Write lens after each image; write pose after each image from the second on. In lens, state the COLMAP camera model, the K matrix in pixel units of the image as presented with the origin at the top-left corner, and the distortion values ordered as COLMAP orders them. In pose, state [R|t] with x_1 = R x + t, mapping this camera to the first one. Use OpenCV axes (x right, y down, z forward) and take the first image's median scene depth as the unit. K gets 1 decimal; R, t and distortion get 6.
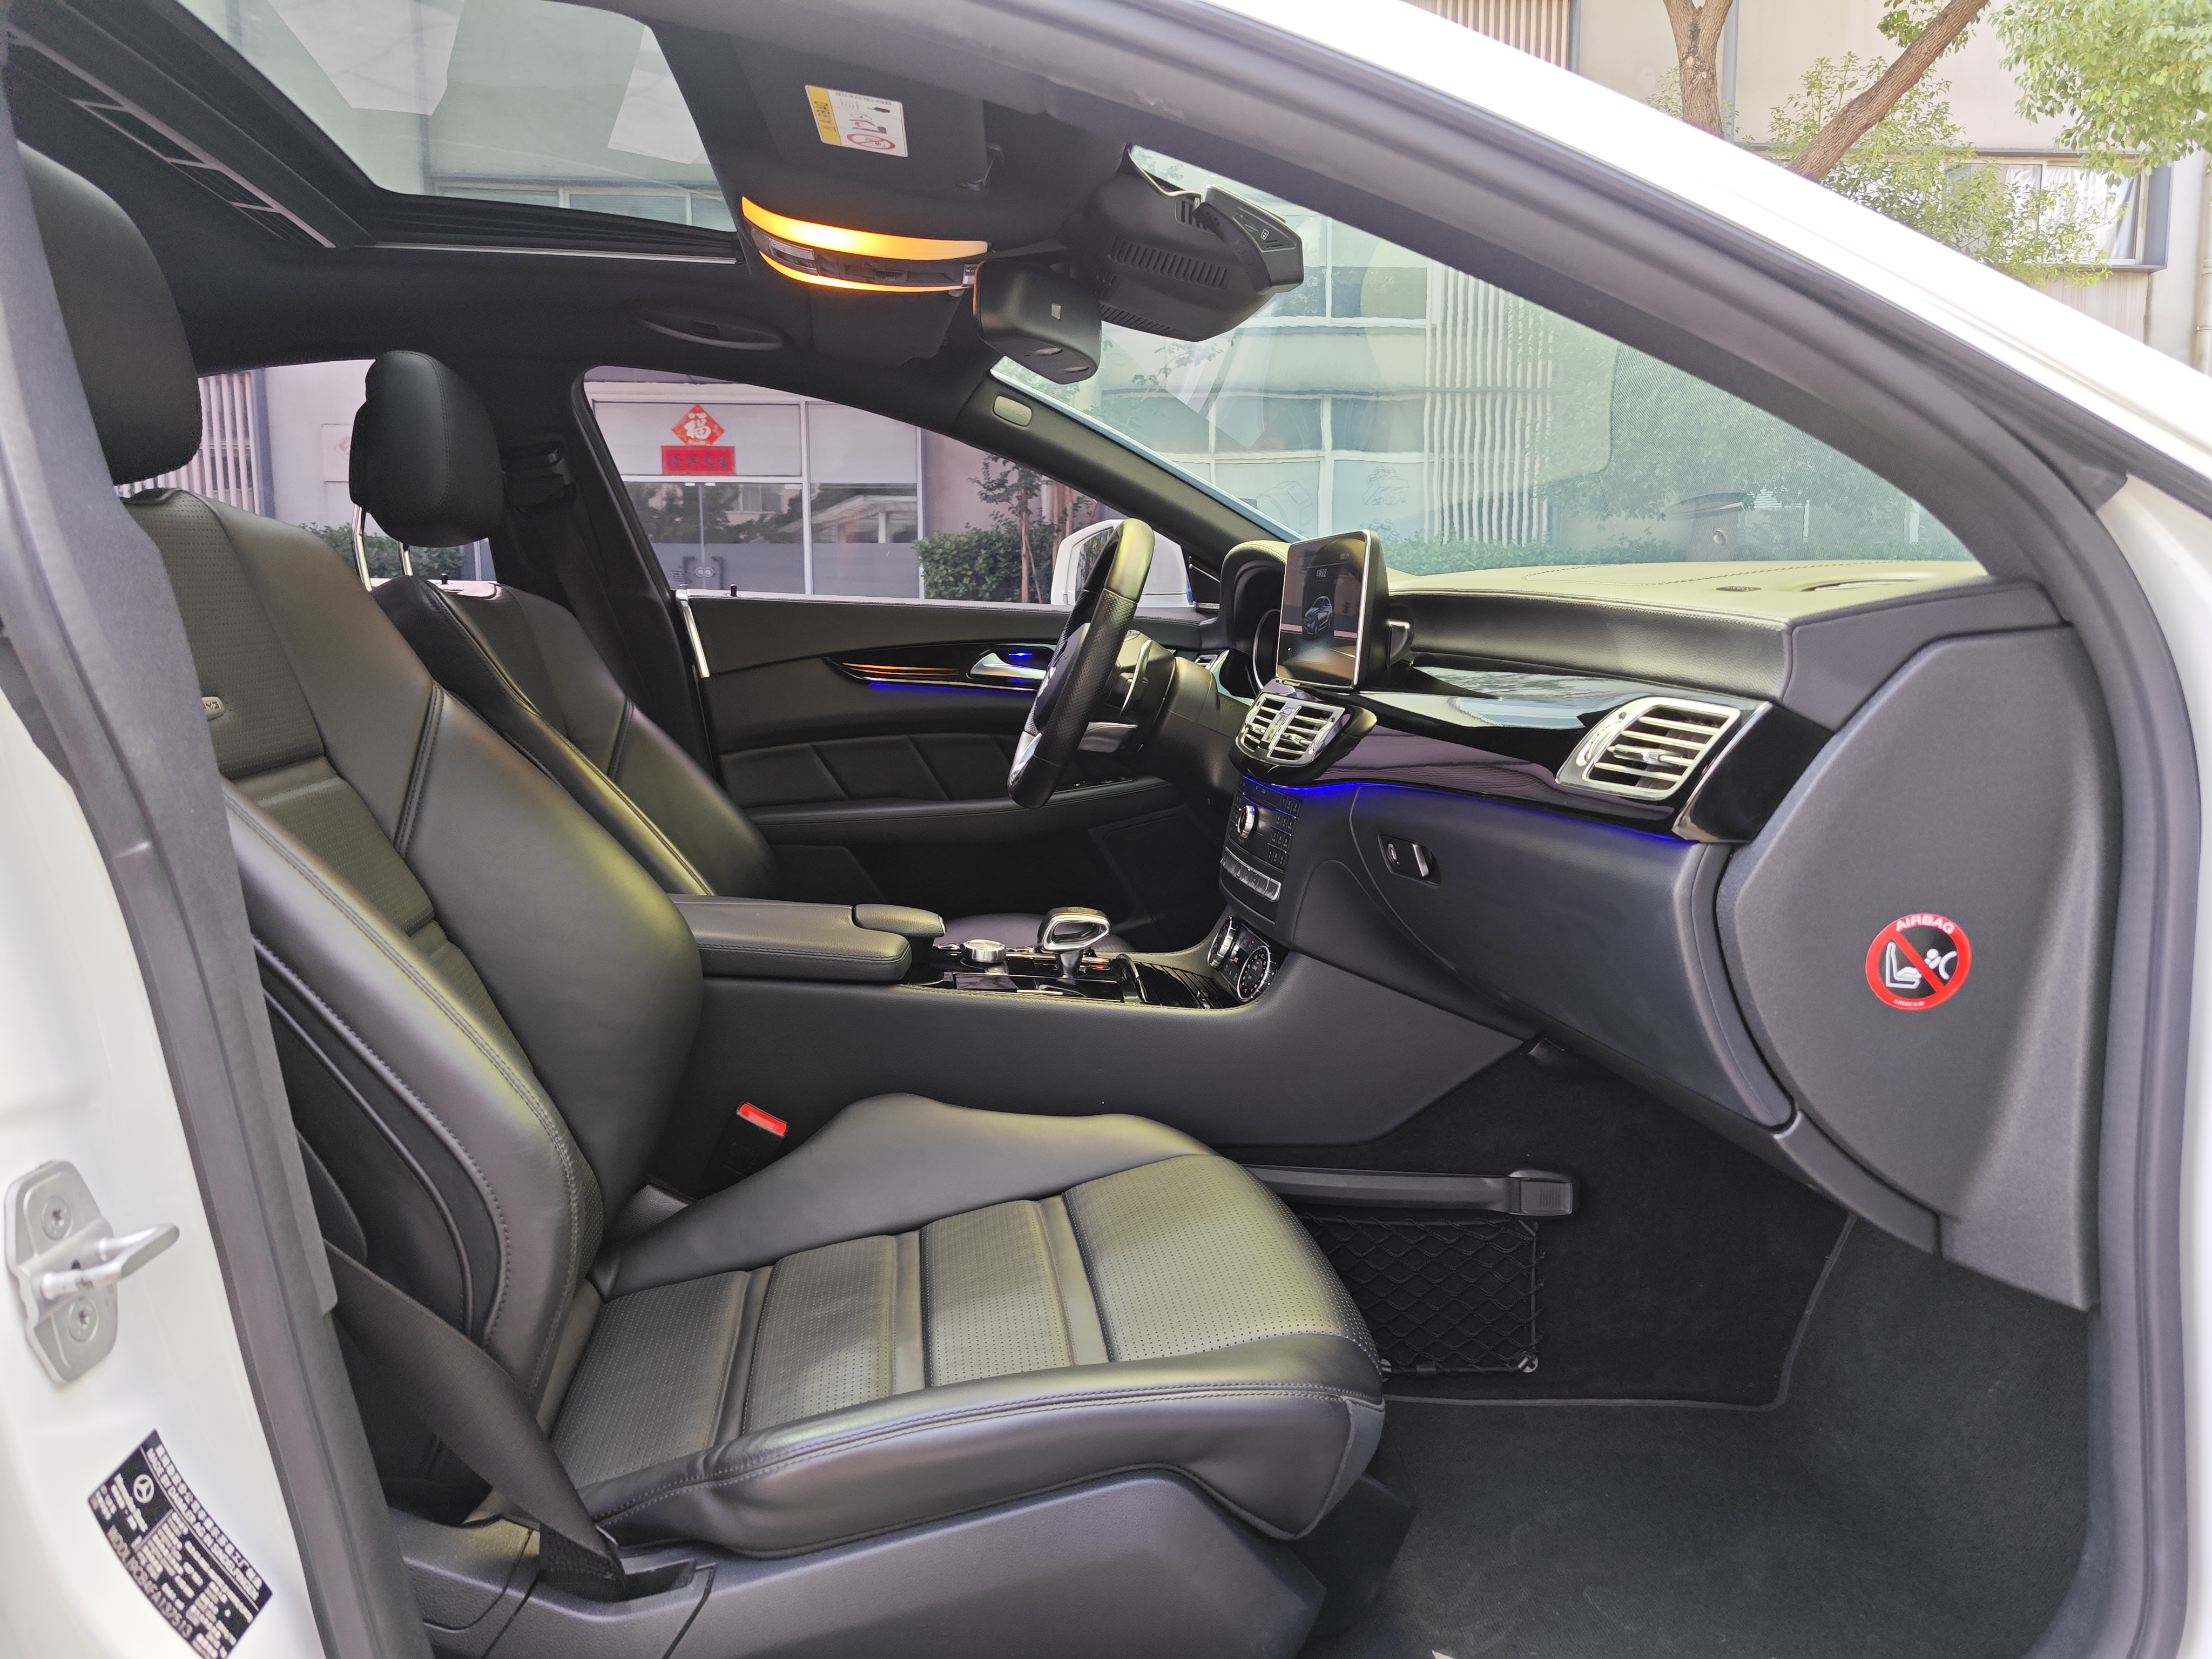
lens RADIAL K [[1479.4, 0, 1102.2], [0, 1479.4, 820.1], [0, 0, 1]] dist [0.041368, -0.028238]
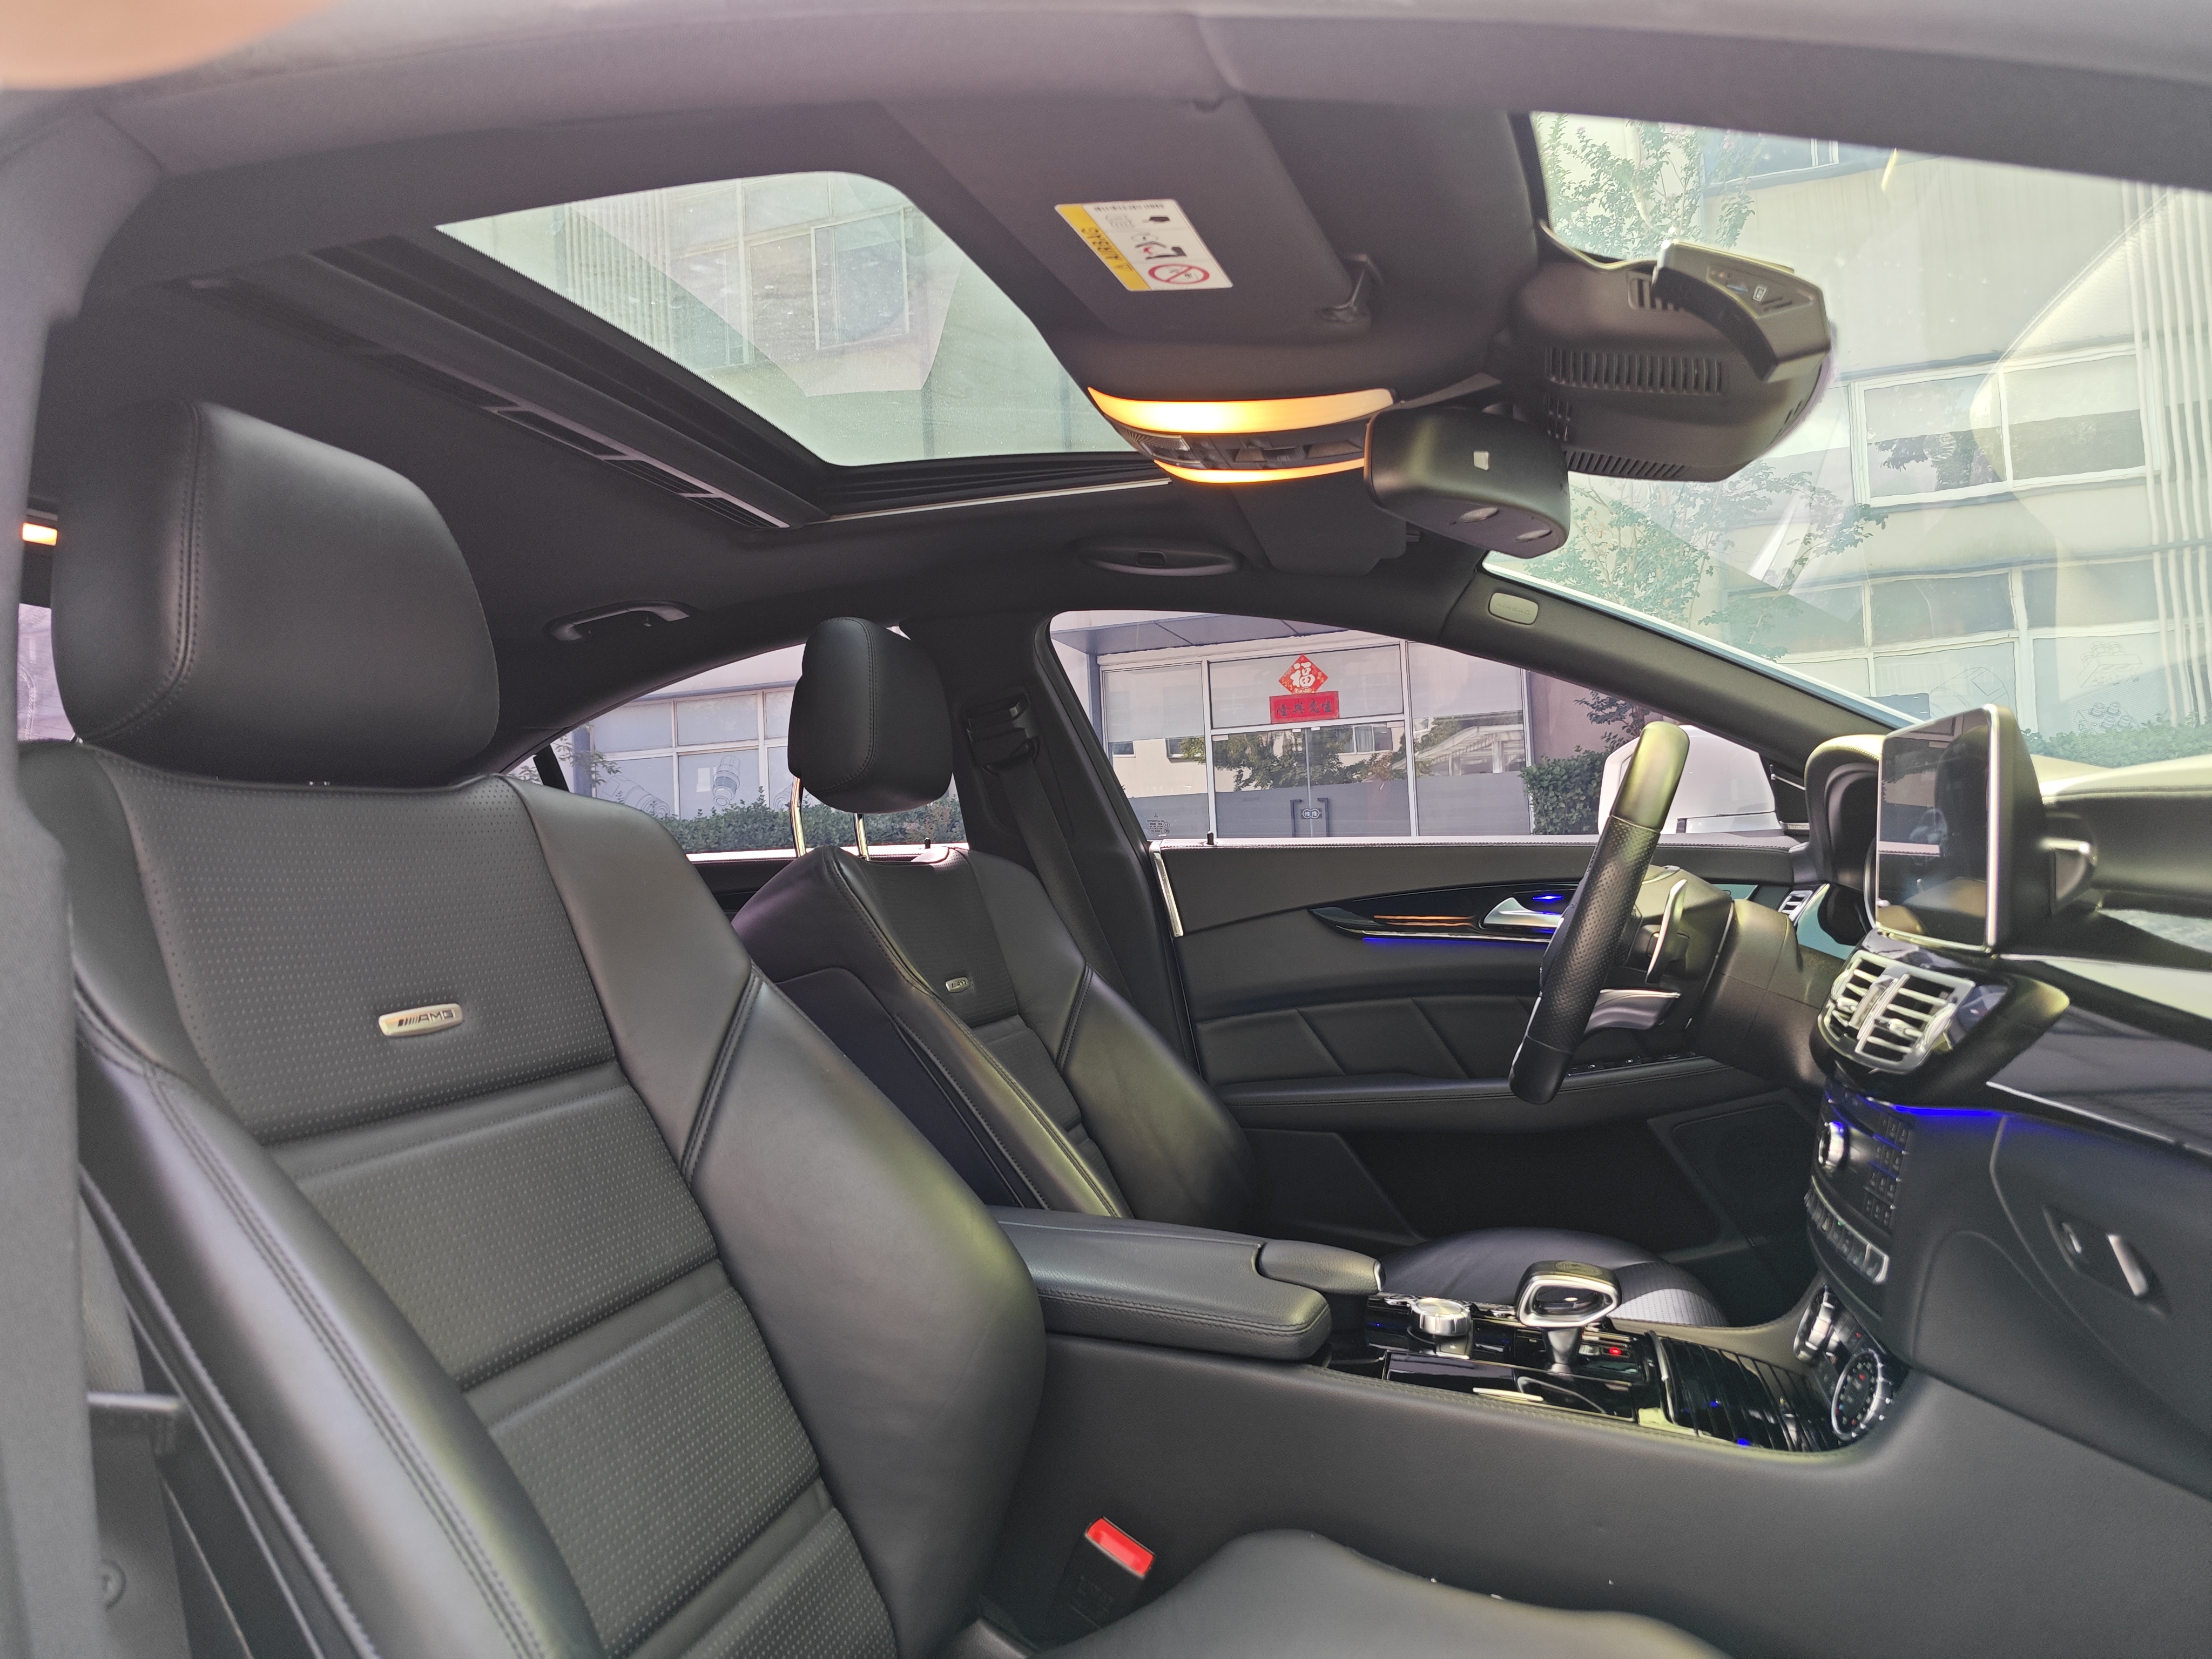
lens RADIAL K [[1479.4, 0, 1102.2], [0, 1479.4, 820.1], [0, 0, 1]] dist [0.041368, -0.028238]
pose [[0.913897, -0.056550, -0.401987, 0.071480], [-0.007105, 0.987870, -0.155122, -0.035956], [0.405883, 0.144622, 0.902410, 0.222061]]
